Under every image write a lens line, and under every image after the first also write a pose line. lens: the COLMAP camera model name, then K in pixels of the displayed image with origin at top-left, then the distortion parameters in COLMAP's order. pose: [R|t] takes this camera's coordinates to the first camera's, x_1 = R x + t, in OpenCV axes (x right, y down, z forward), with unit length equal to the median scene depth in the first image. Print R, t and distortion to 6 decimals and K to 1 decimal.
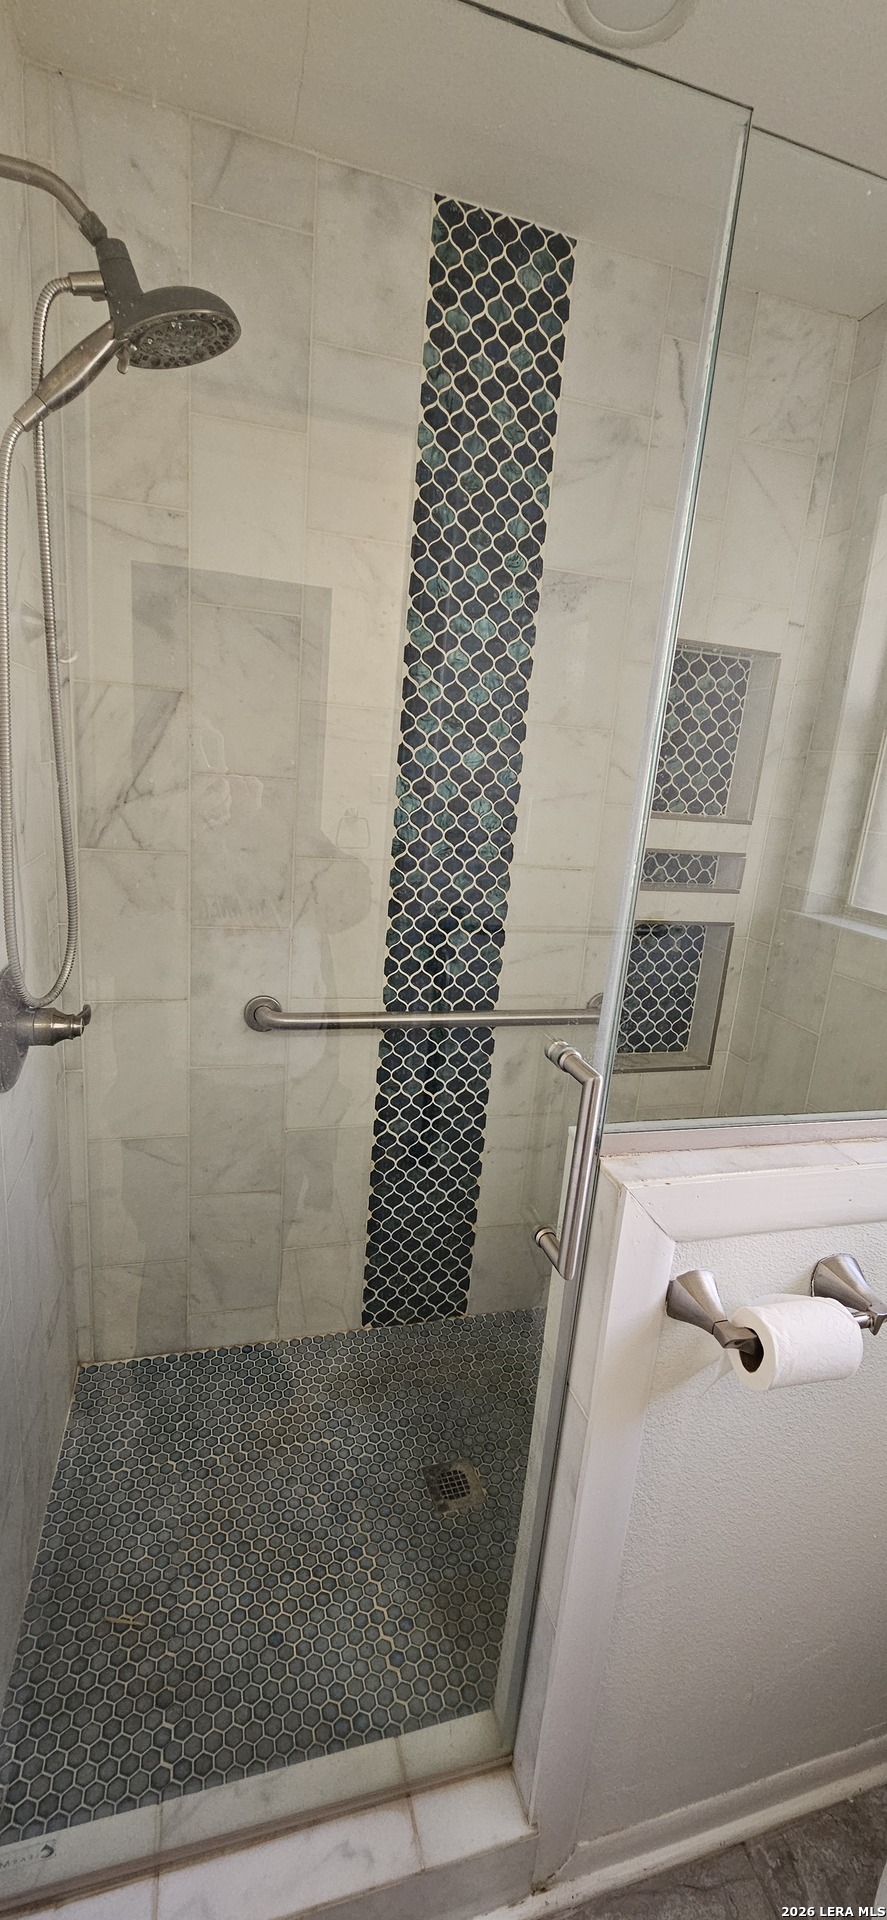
lens RADIAL K [[810.1, 0, 455.0], [0, 810.1, 957.1], [0, 0, 1]] dist [0.000316, 0.000175]
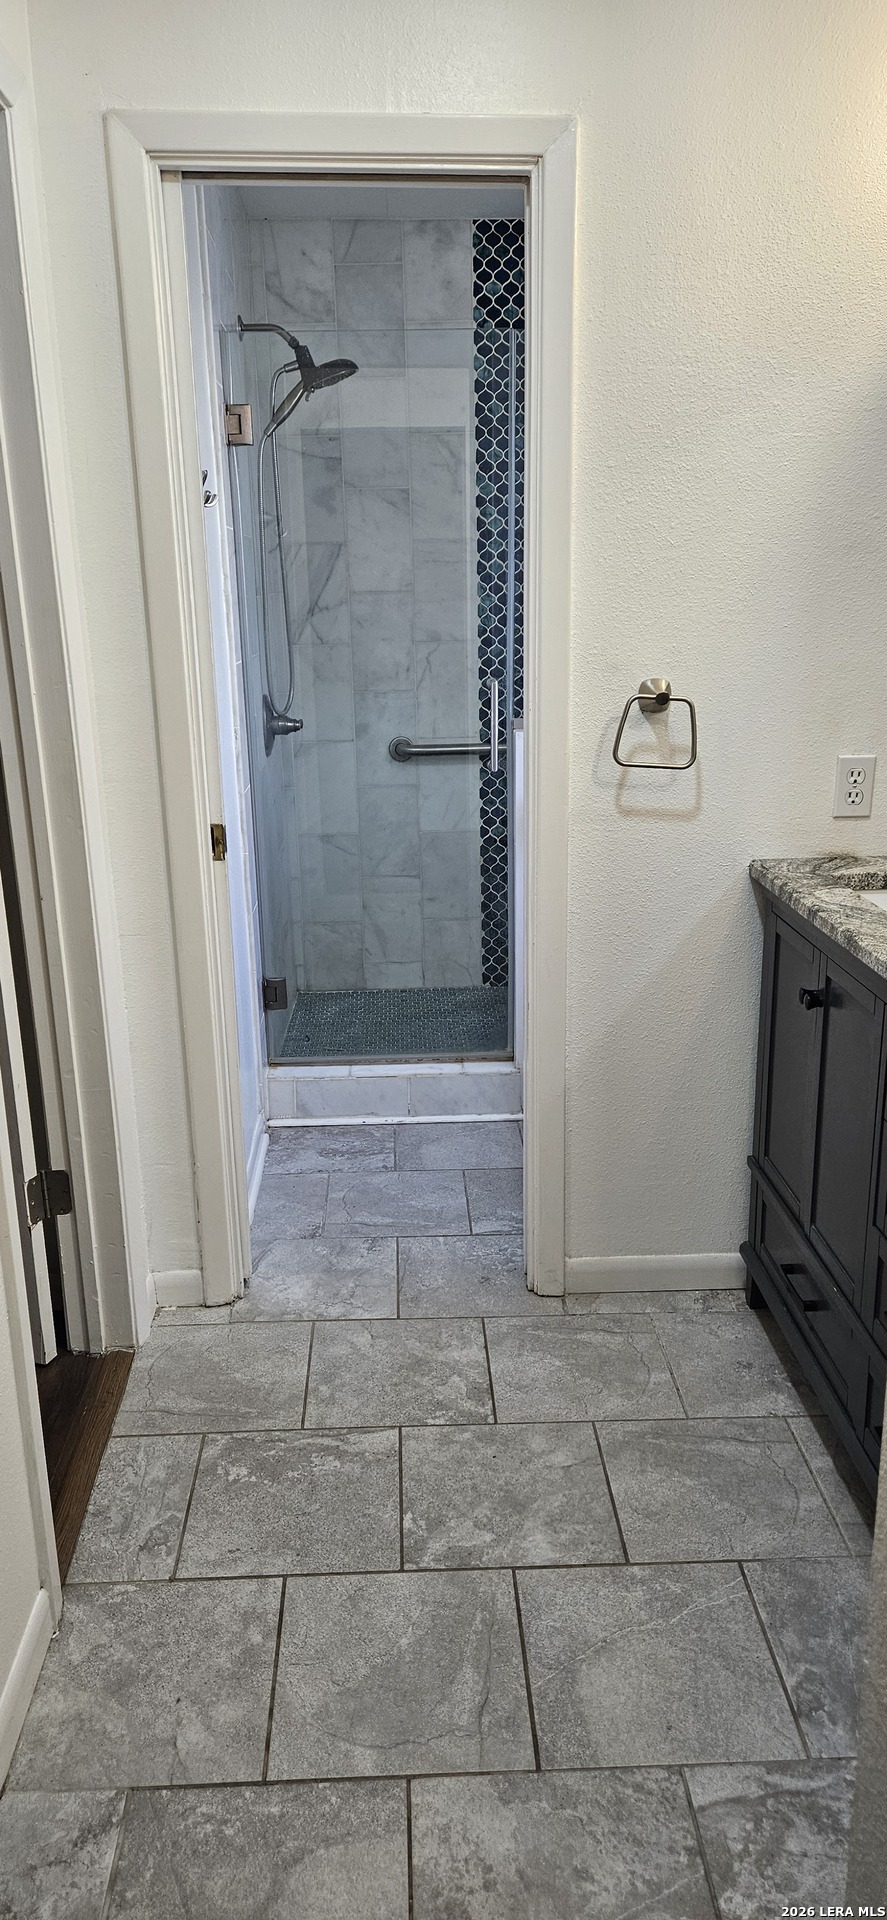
lens RADIAL K [[1275.4, 0, 448.5], [0, 1275.4, 949.4], [0, 0, 1]] dist [0.081991, -0.083120]
pose [[0.965077, -0.027896, -0.260479, 0.509684], [0.037549, 0.998777, 0.032155, 0.405659], [0.259263, -0.040813, 0.964944, -1.442664]]
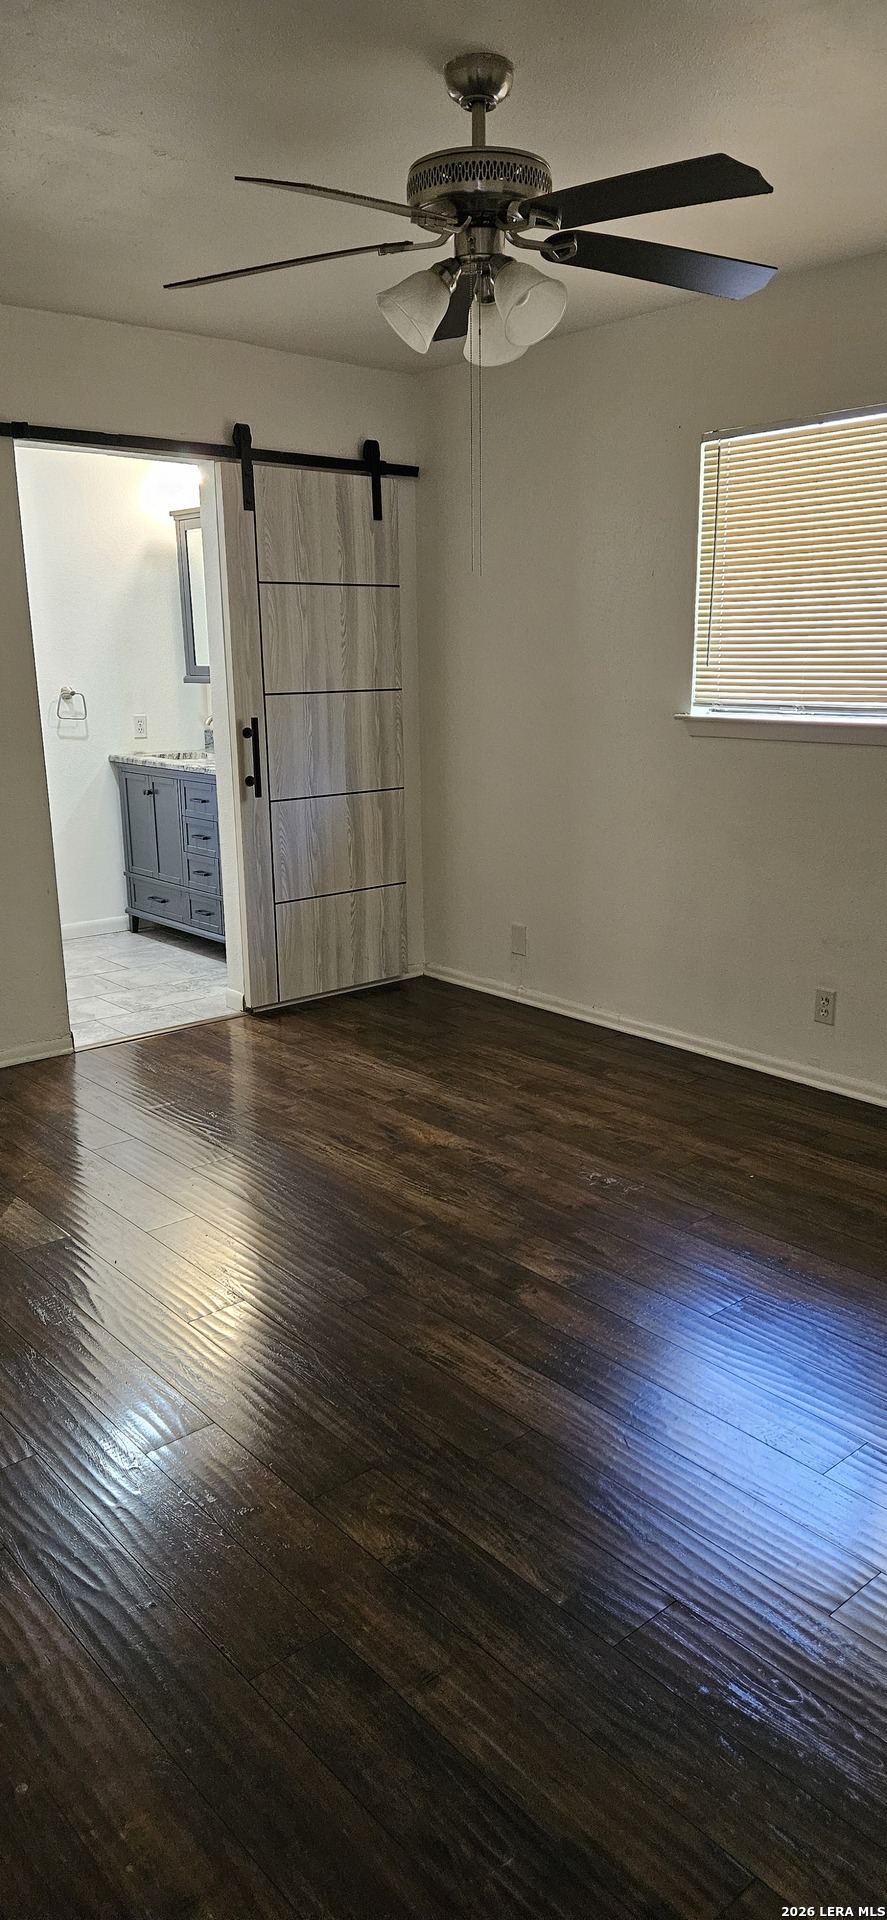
lens RADIAL K [[1275.4, 0, 448.5], [0, 1275.4, 949.4], [0, 0, 1]] dist [0.081991, -0.083120]
pose [[0.909558, -0.190808, 0.369184, -0.709592], [0.182852, 0.981499, 0.056782, 1.337135], [-0.373188, 0.015859, 0.927620, -6.019525]]
